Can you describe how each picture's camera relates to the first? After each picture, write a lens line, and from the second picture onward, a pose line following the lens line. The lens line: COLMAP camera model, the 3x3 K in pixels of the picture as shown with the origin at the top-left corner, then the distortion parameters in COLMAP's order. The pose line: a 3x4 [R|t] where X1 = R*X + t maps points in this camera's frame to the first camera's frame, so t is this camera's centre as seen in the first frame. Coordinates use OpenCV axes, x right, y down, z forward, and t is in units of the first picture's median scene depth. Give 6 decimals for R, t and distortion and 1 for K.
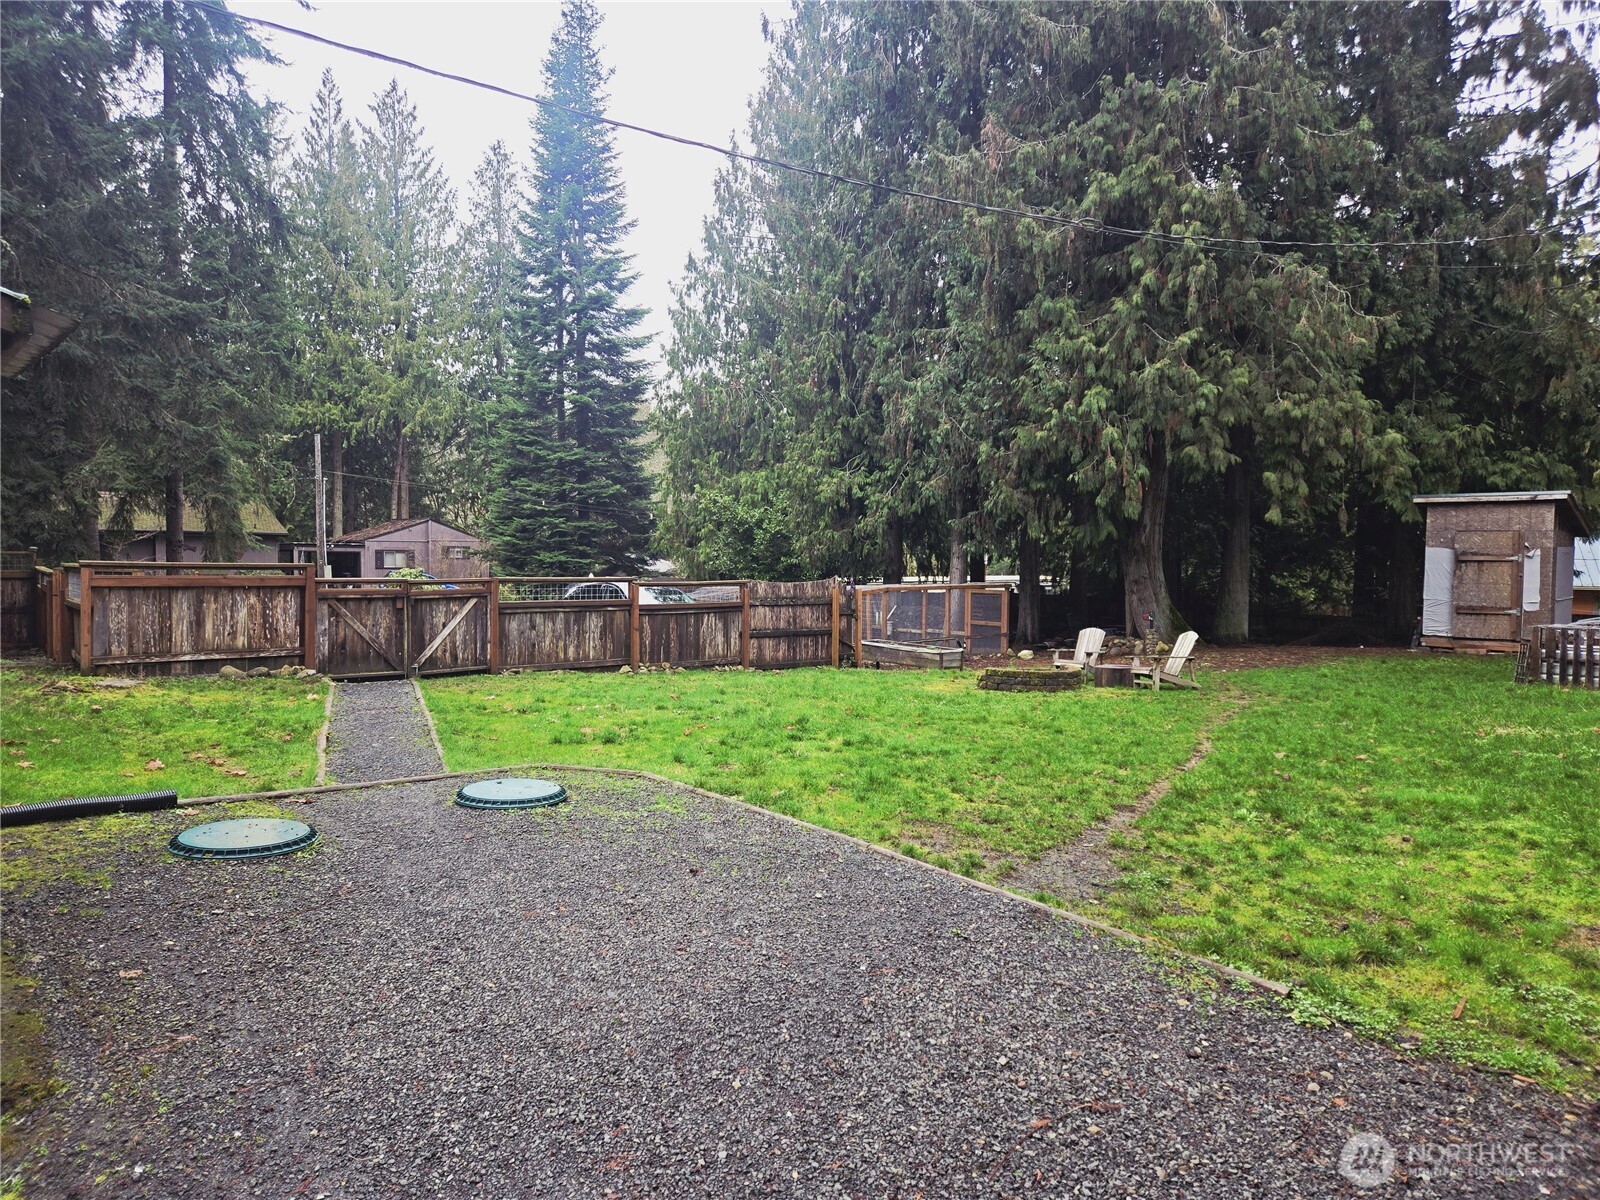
lens RADIAL K [[1075.8, 0, 800.0], [0, 1075.8, 600.0], [0, 0, 1]] dist [0.086434, -0.073024]
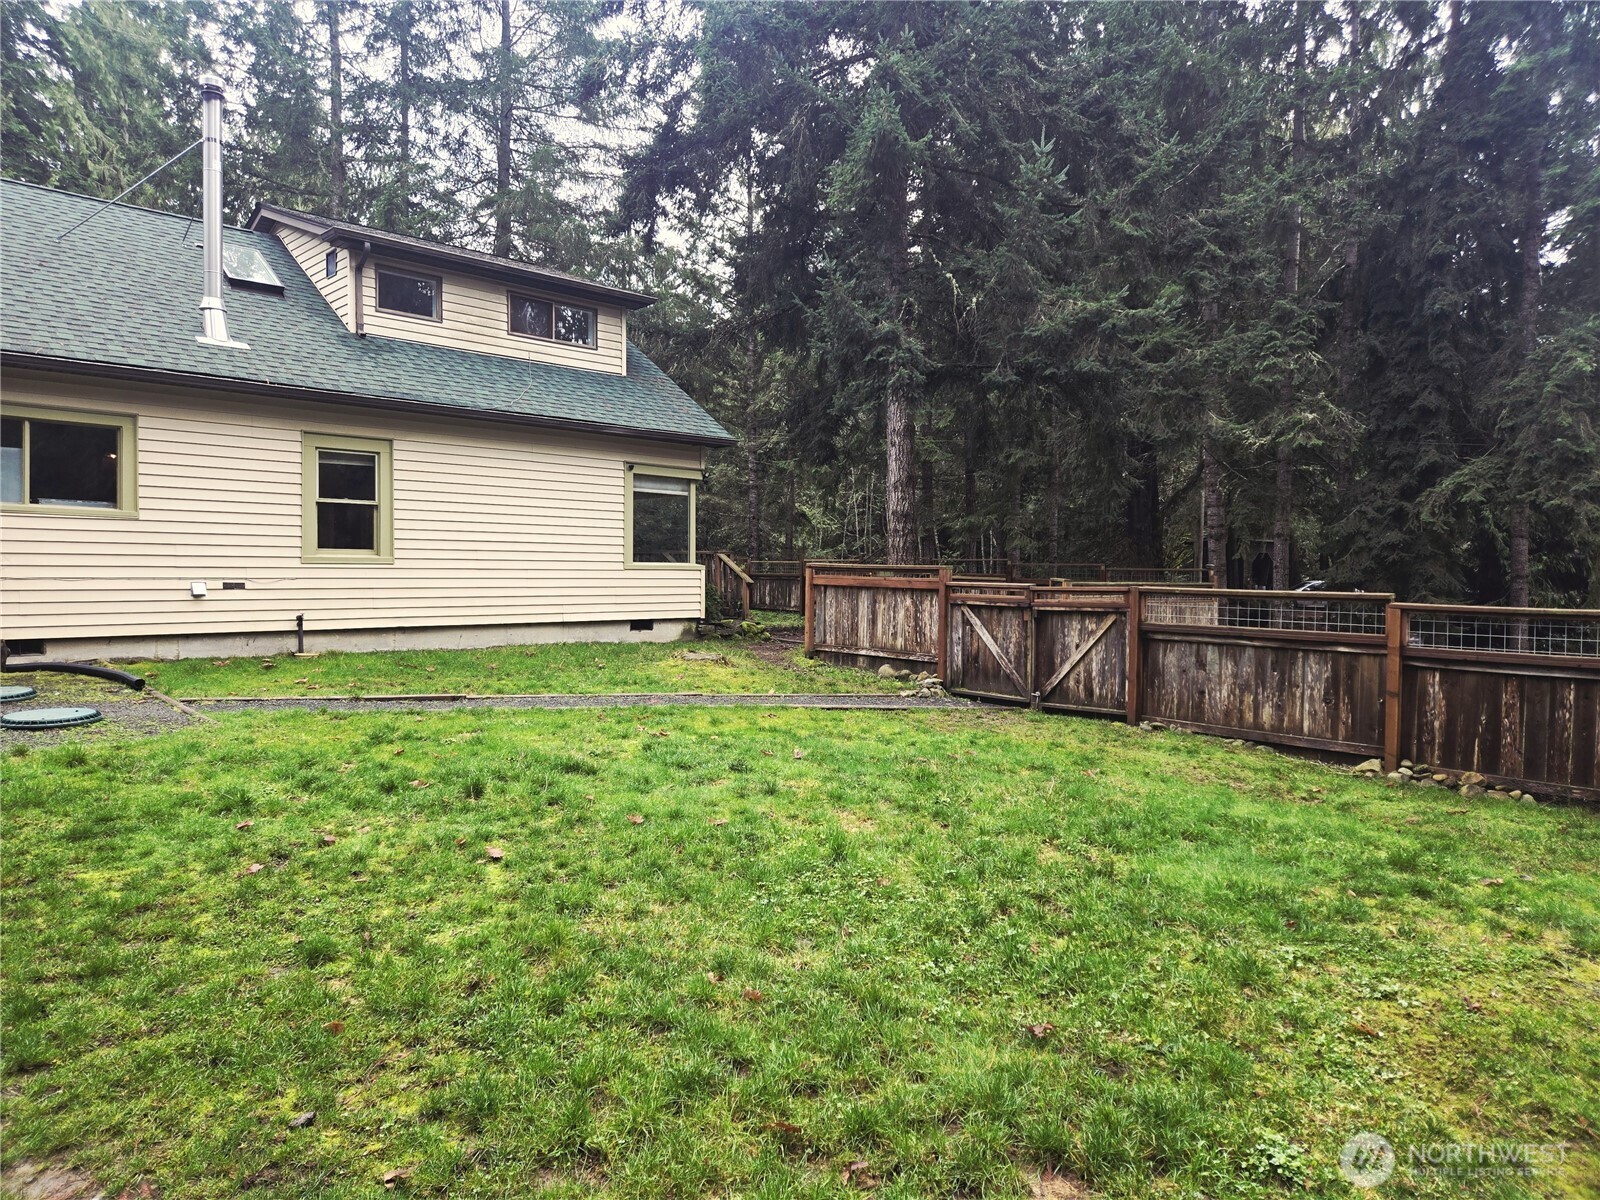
lens RADIAL K [[1049.5, 0, 804.4], [0, 1049.5, 605.2], [0, 0, 1]] dist [0.071809, -0.068975]
pose [[0.018483, 0.029230, -0.999402, 0.435930], [-0.053774, 0.998155, 0.028199, -0.018359], [0.998382, 0.053221, 0.020020, 0.848042]]
